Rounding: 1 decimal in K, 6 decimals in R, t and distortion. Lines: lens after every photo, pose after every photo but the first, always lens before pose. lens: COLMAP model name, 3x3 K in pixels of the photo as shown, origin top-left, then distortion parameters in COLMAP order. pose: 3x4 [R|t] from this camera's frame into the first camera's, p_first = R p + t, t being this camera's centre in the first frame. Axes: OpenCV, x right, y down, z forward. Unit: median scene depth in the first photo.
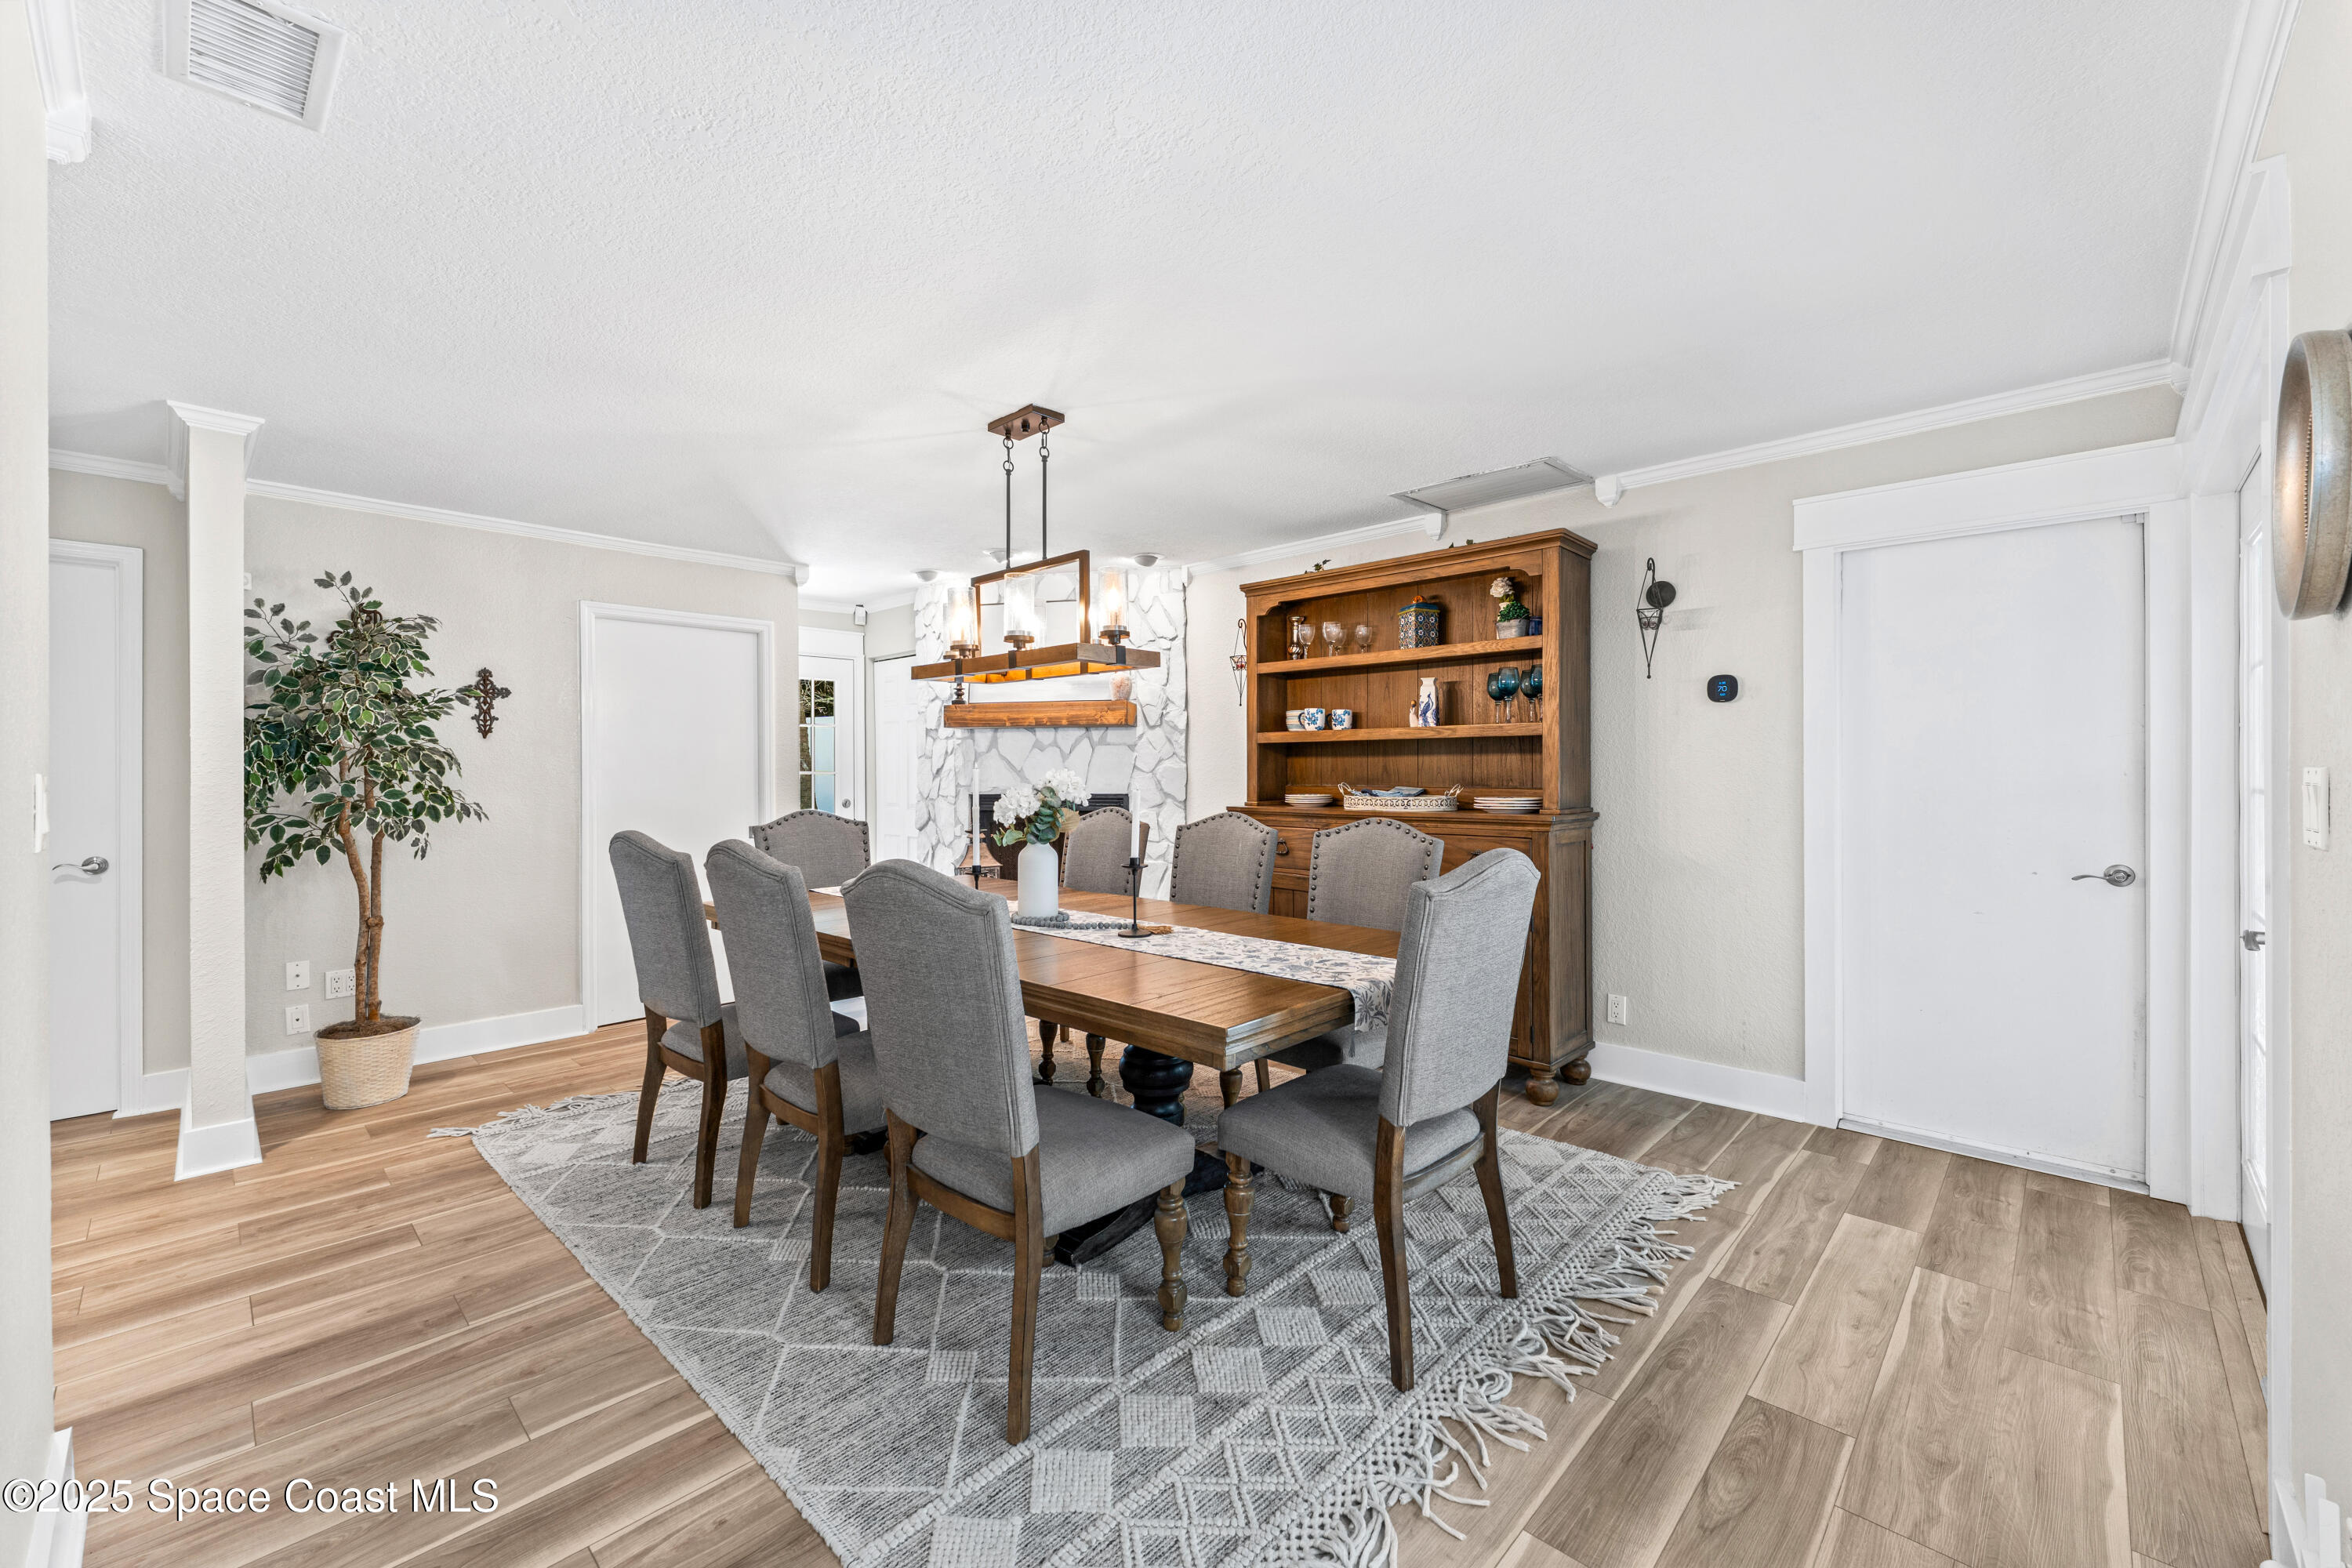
lens RADIAL K [[942.4, 0, 1177.1], [0, 942.4, 778.9], [0, 0, 1]] dist [0.001044, -0.000033]
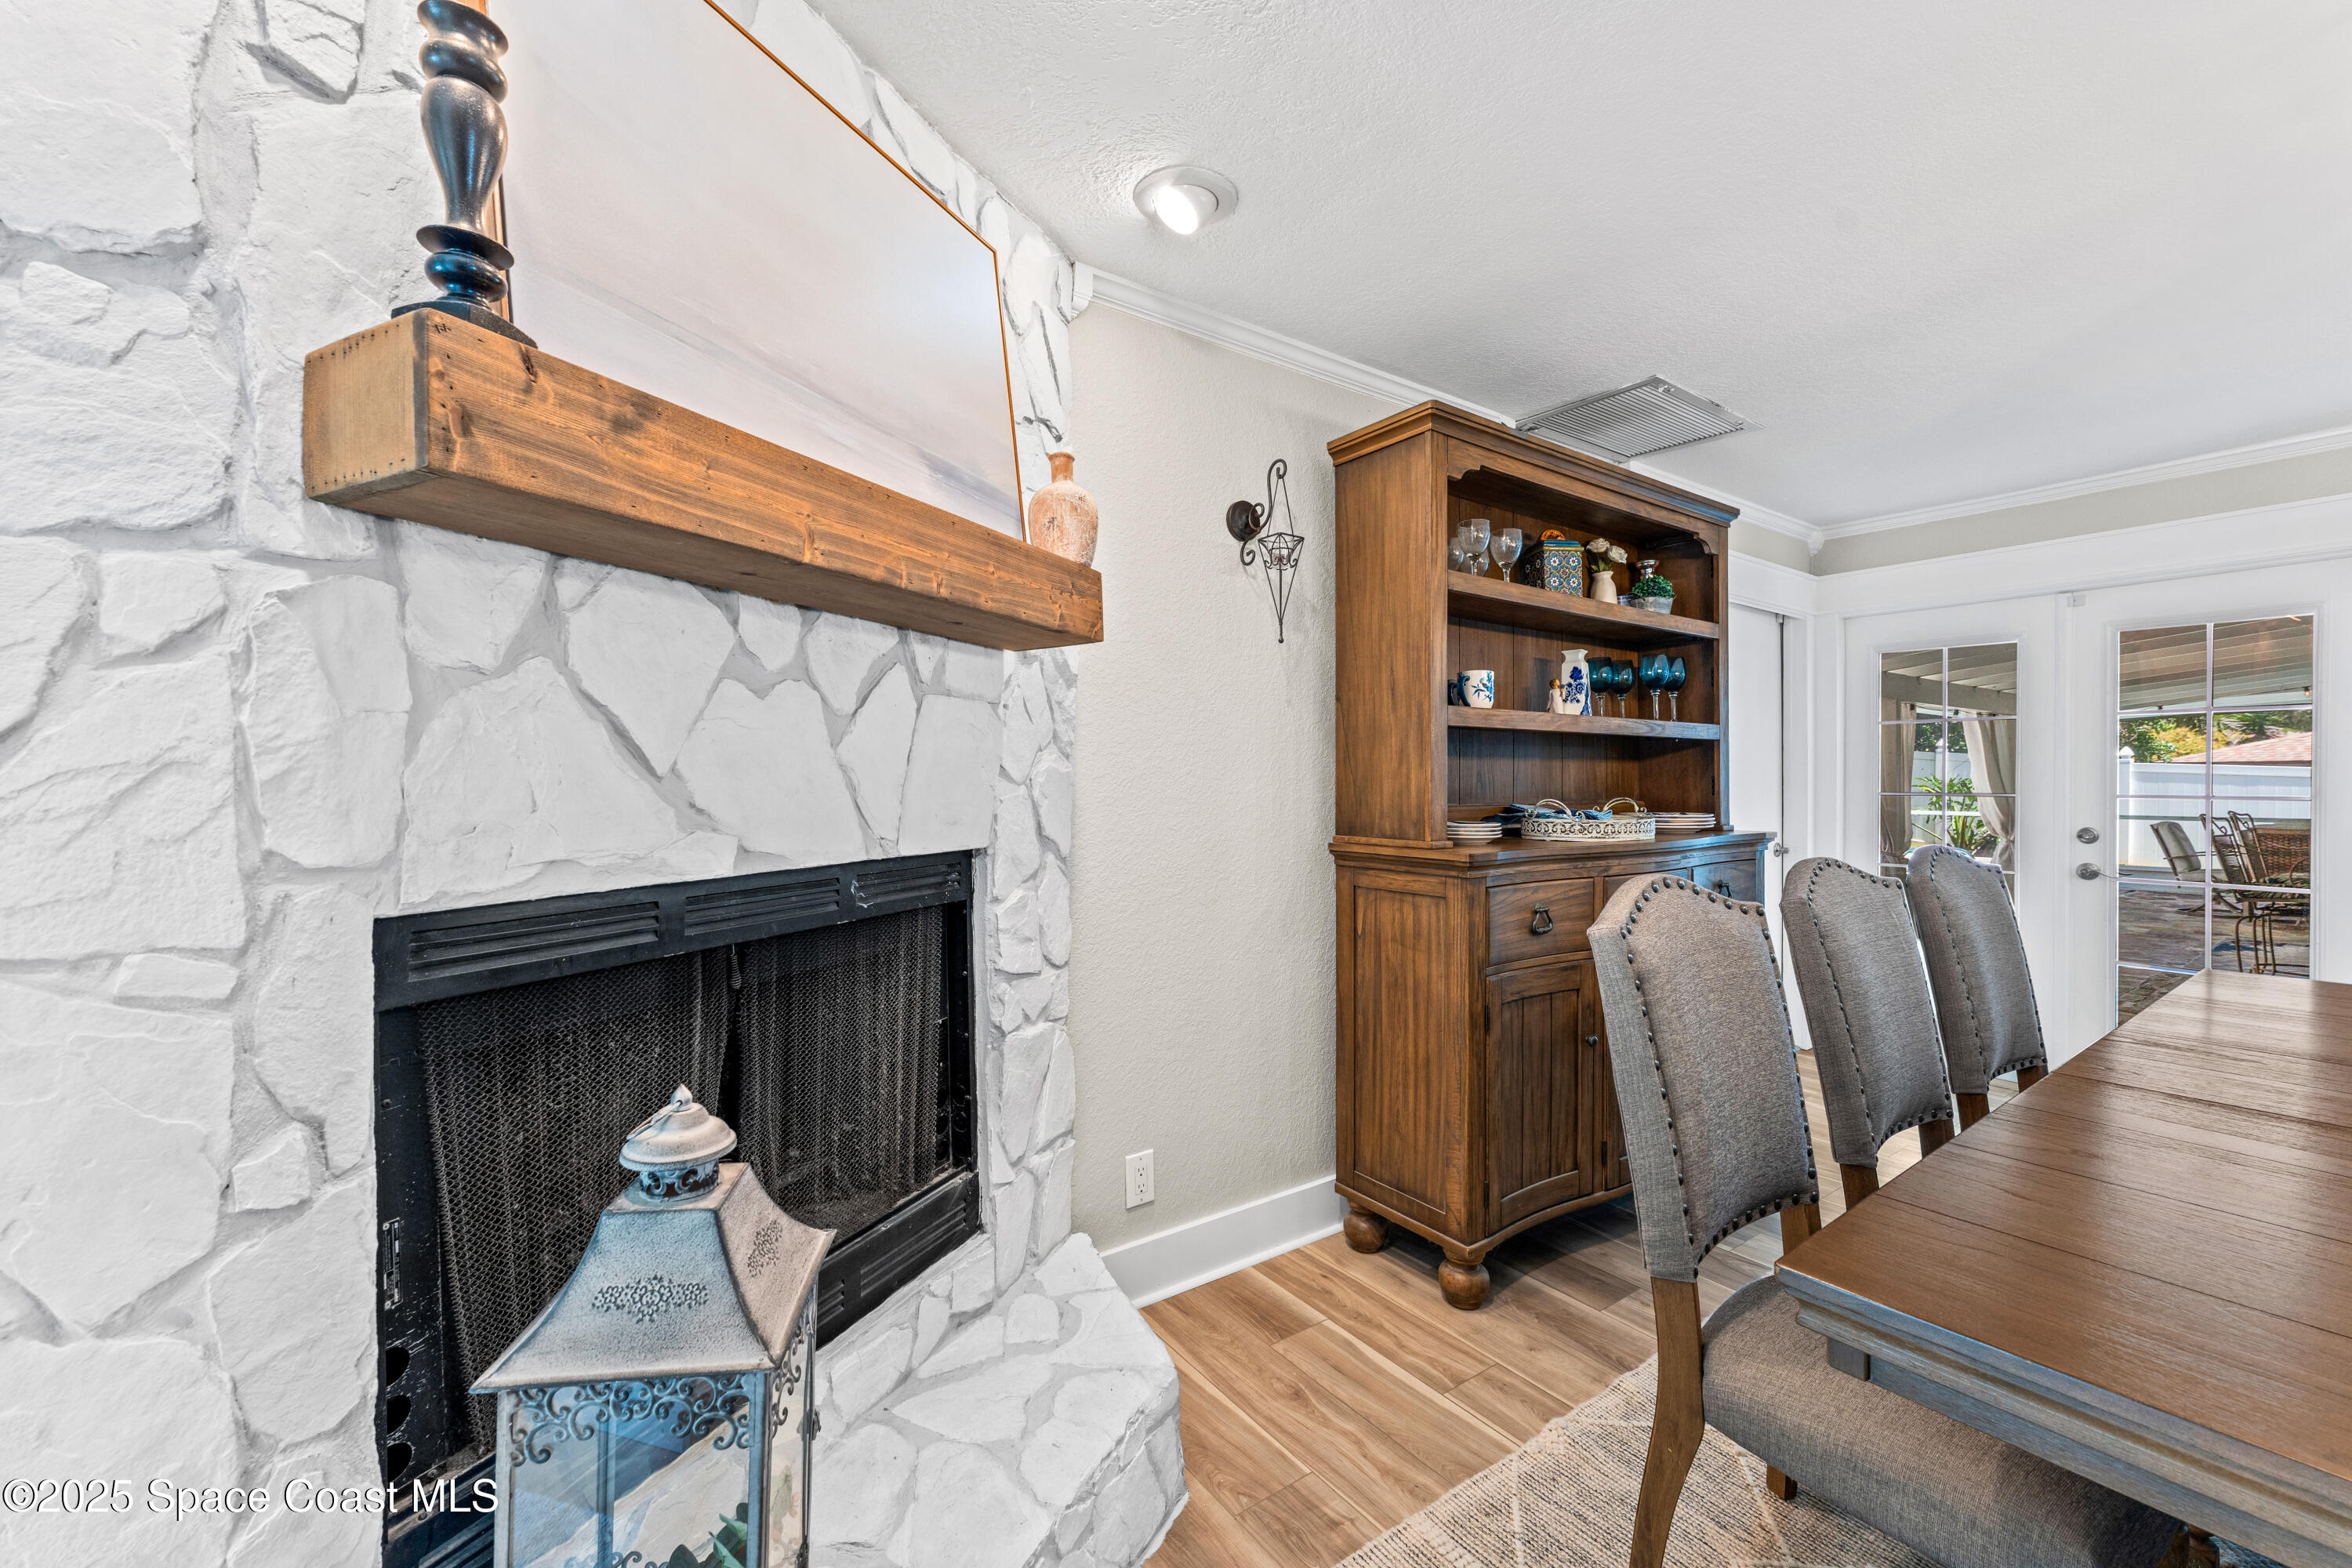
lens RADIAL K [[942.4, 0, 1177.1], [0, 942.4, 778.9], [0, 0, 1]] dist [0.001044, -0.000033]
pose [[0.191966, 0.000996, 0.981401, -0.454422], [0.001066, 0.999999, -0.001224, -0.009453], [-0.981401, 0.001281, 0.191964, 1.087488]]
